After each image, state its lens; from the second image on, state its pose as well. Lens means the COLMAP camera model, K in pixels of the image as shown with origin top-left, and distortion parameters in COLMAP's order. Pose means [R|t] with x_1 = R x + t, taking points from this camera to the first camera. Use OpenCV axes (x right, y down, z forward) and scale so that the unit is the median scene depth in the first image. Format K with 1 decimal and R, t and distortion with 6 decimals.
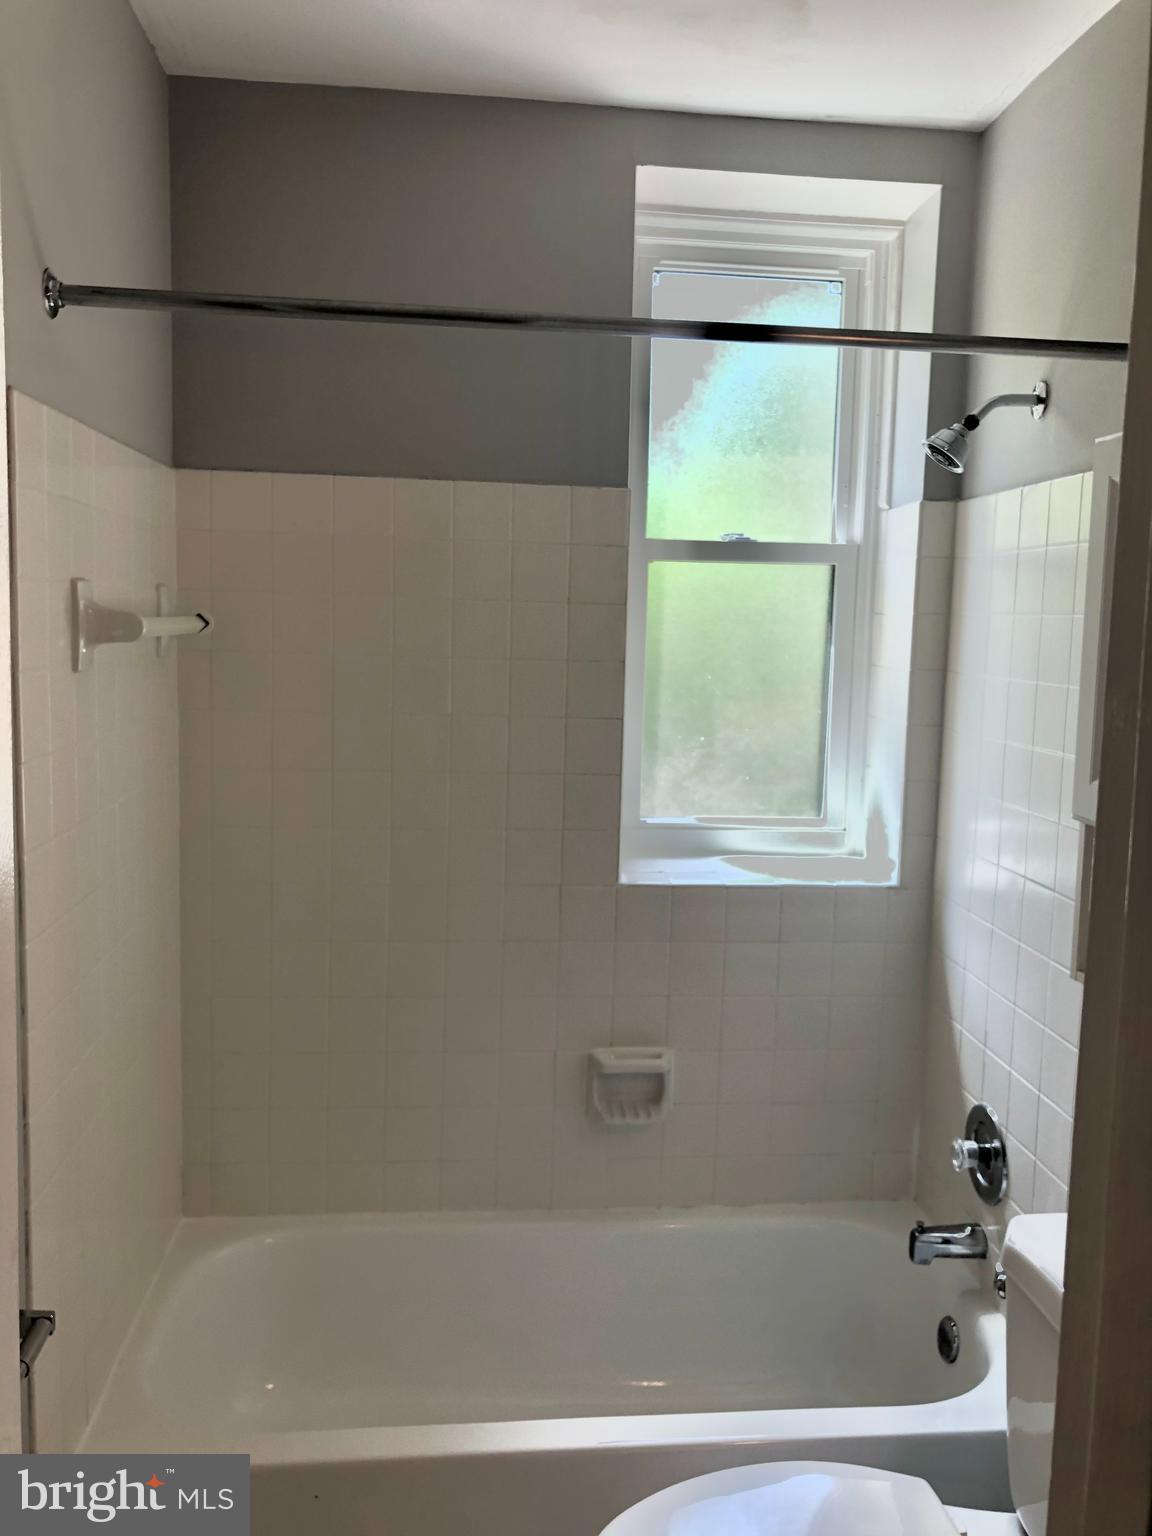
lens RADIAL K [[1256.2, 0, 576.0], [0, 1256.2, 768.0], [0, 0, 1]] dist [0.012317, -0.062667]
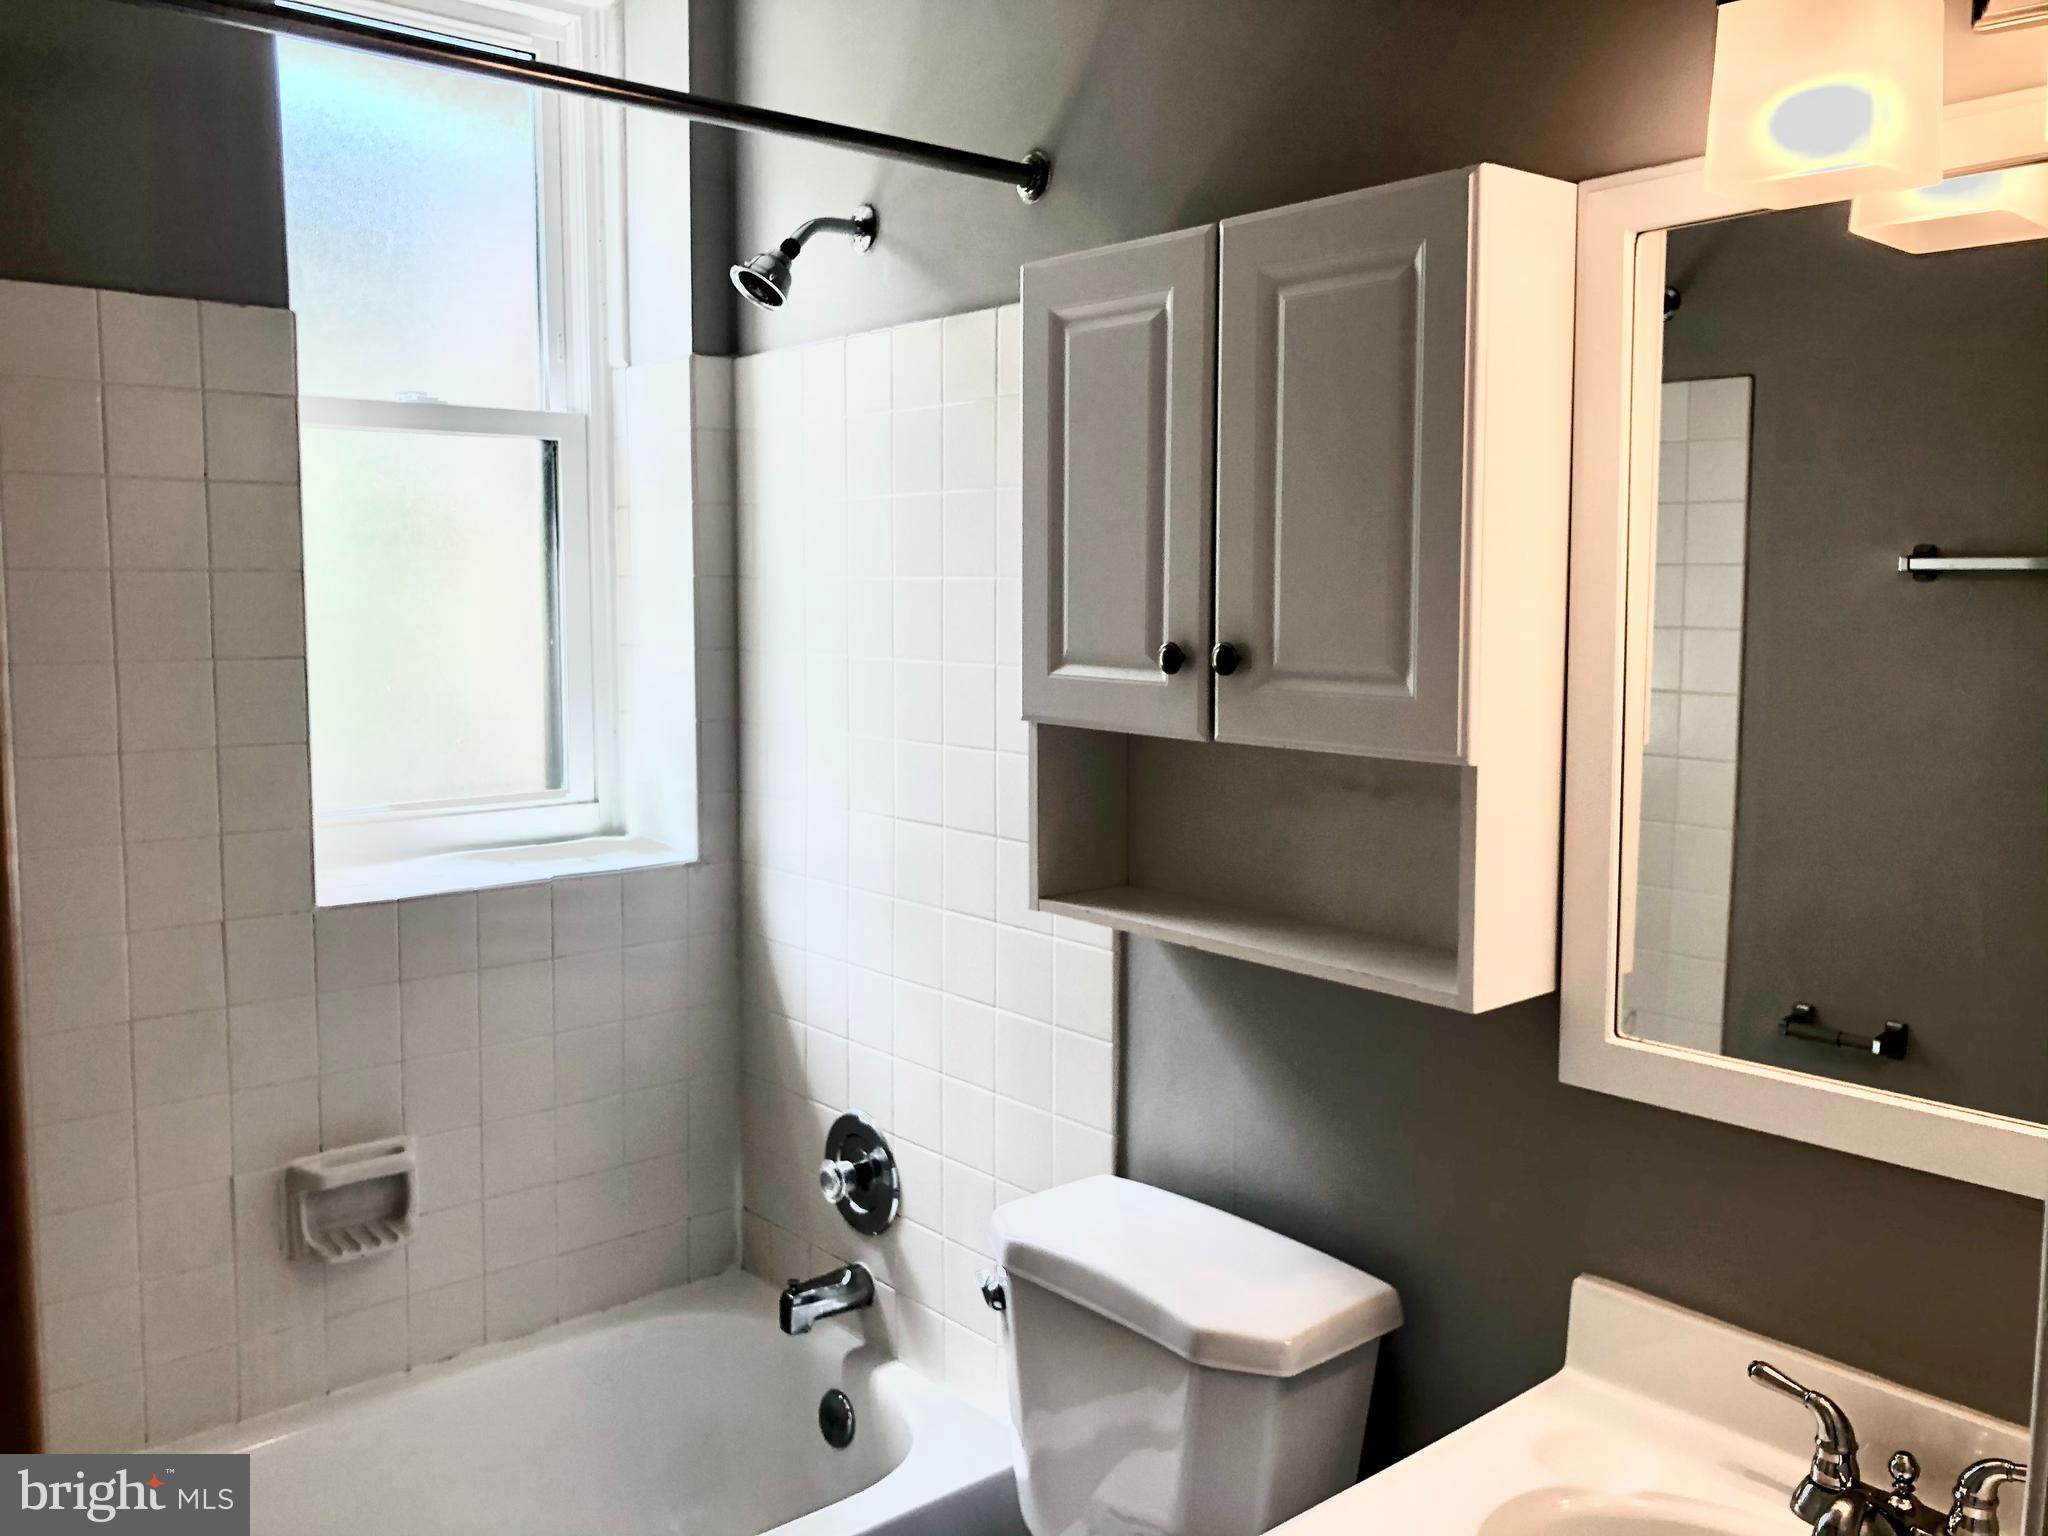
lens RADIAL K [[1675.0, 0, 1024.0], [0, 1675.0, 768.0], [0, 0, 1]] dist [0.012317, -0.062667]
pose [[0.819098, -0.086150, 0.567147, -0.156506], [0.085292, 0.995960, 0.028105, 0.026306], [-0.567277, 0.025352, 0.823137, 0.051367]]
